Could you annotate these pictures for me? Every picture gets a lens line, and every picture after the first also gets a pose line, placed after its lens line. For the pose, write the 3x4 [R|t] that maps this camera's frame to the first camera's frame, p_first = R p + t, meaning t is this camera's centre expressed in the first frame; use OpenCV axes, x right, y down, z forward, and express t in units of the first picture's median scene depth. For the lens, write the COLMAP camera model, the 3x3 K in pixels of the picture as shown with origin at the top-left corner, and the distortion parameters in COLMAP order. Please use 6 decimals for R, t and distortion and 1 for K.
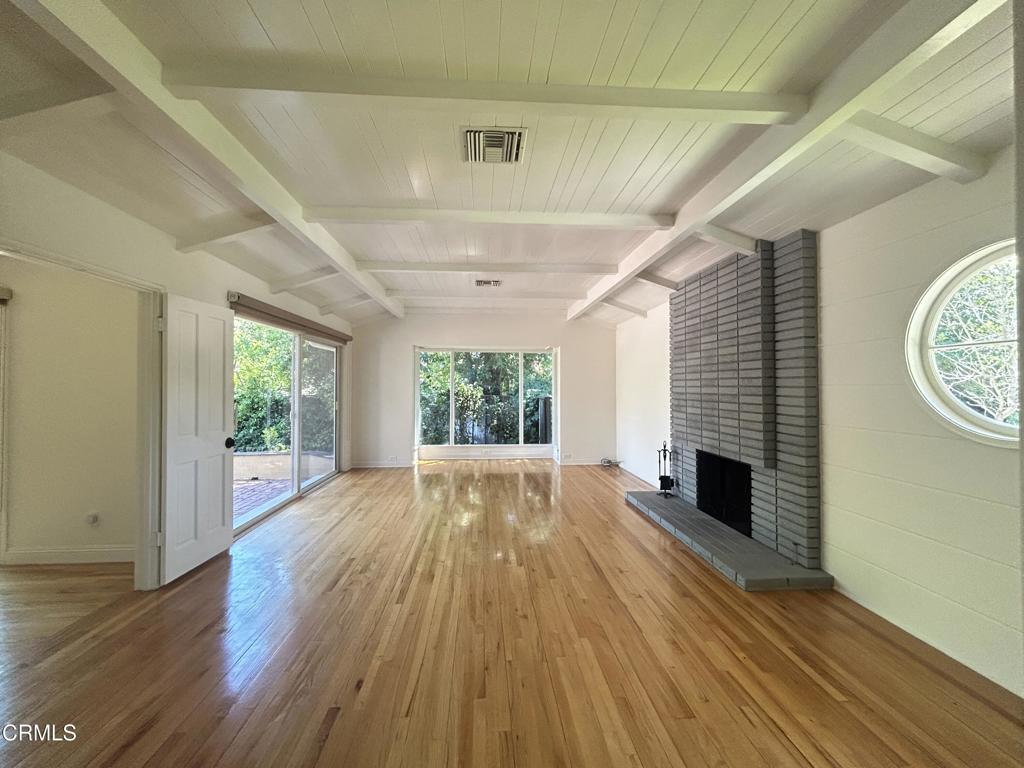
lens RADIAL K [[415.3, 0, 509.1], [0, 415.3, 381.3], [0, 0, 1]] dist [-0.000136, -0.000103]
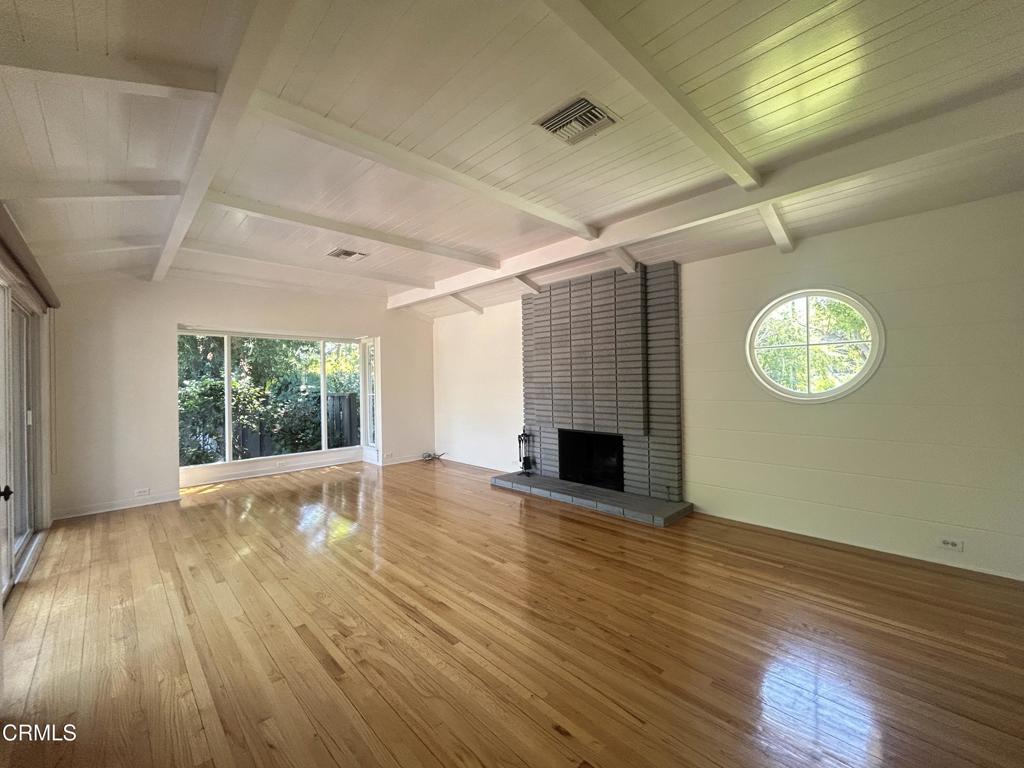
lens RADIAL K [[415.3, 0, 509.1], [0, 415.3, 381.3], [0, 0, 1]] dist [-0.000136, -0.000103]
pose [[0.764237, -0.012787, 0.644809, -0.498718], [0.009439, 0.999918, 0.008641, 0.017328], [-0.644867, -0.000517, 0.764295, 0.229845]]
